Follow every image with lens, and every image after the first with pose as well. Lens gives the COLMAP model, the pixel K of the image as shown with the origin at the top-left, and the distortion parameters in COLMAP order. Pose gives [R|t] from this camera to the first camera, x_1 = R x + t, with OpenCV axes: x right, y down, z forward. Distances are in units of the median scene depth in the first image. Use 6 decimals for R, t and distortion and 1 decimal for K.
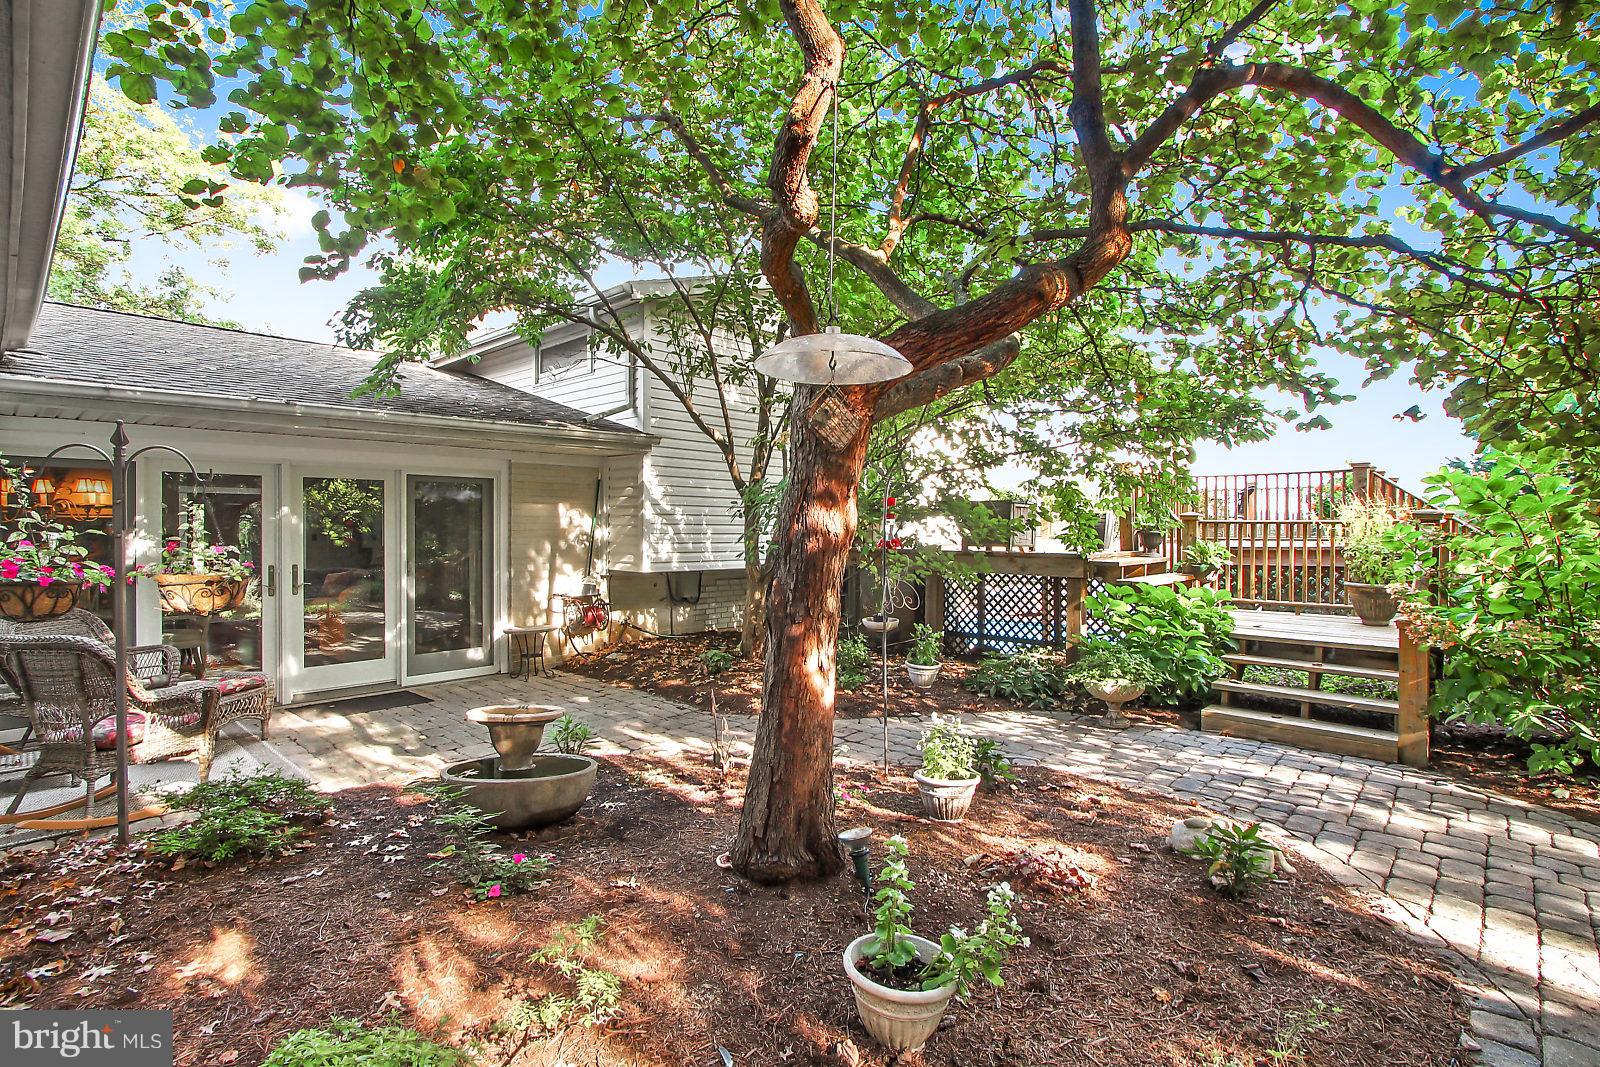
lens RADIAL K [[781.5, 0, 811.7], [0, 781.5, 524.4], [0, 0, 1]] dist [-0.004764, 0.000289]
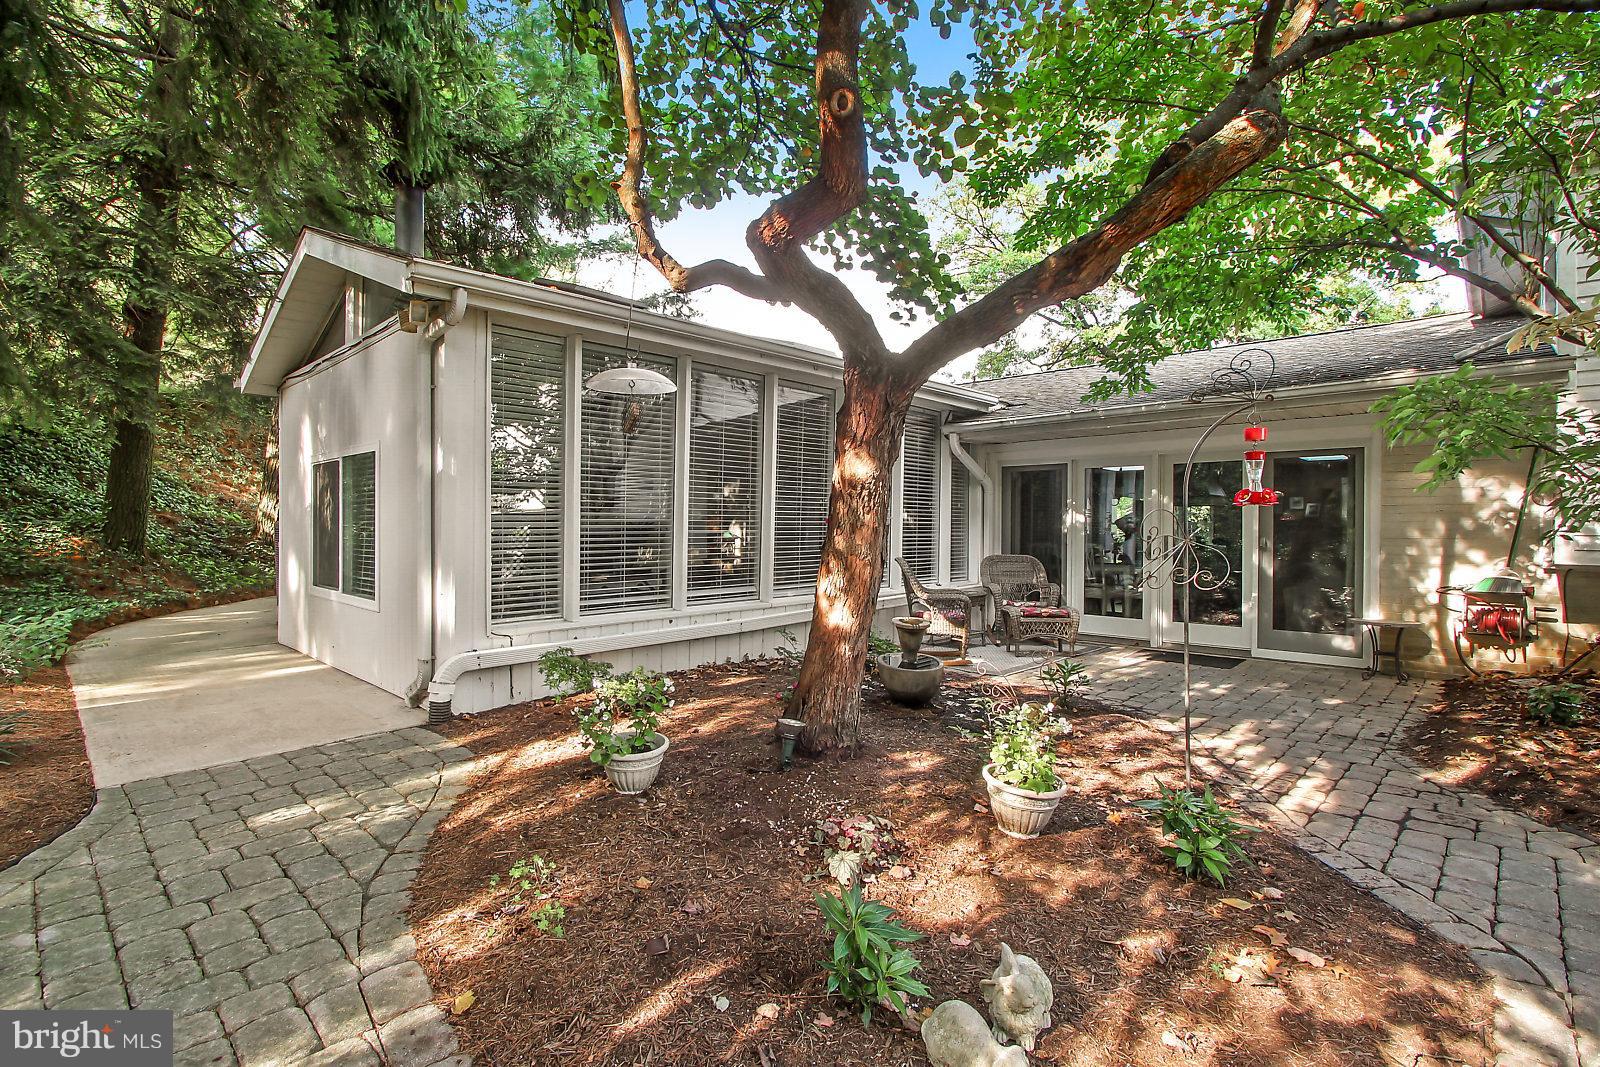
lens RADIAL K [[744.5, 0, 791.8], [0, 744.5, 527.5], [0, 0, 1]] dist [-0.011777, -0.000134]
pose [[-0.019378, 0.000495, -0.999812, 0.430303], [-0.001613, 0.999999, 0.000526, 0.030922], [0.999811, 0.001623, -0.019377, 0.360179]]
